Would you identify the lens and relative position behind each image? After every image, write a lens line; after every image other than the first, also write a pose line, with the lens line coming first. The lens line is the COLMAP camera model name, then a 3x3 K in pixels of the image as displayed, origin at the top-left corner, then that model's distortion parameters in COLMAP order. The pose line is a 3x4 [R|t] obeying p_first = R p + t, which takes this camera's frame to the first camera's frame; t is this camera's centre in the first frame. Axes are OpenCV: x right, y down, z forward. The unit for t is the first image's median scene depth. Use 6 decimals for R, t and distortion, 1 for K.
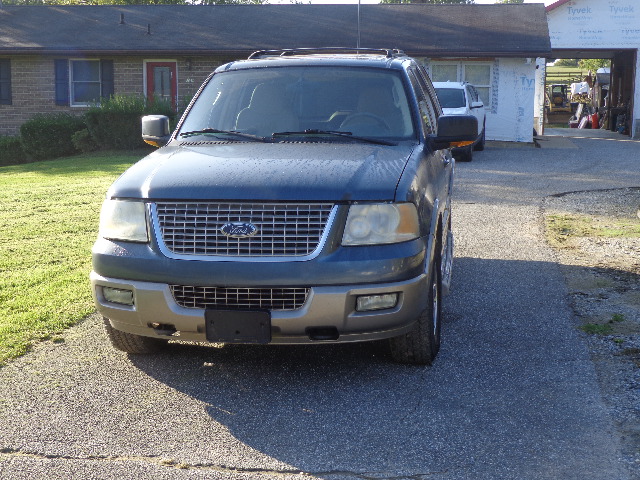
lens RADIAL K [[872.8, 0, 319.8], [0, 872.8, 240.7], [0, 0, 1]] dist [0.040025, 0.000000]
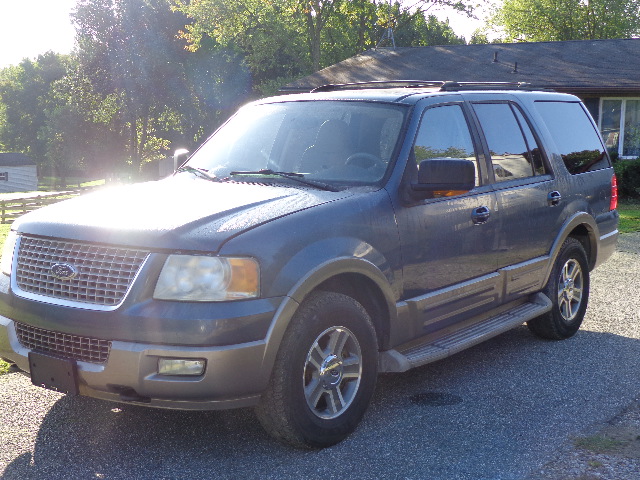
lens RADIAL K [[872.8, 0, 320.3], [0, 872.8, 238.5], [0, 0, 1]] dist [0.040025, 0.000000]
pose [[0.885766, 0.067835, -0.459149, 0.580296], [-0.088106, 0.995849, -0.022842, -0.049731], [0.455693, 0.060686, 0.888066, 0.277967]]
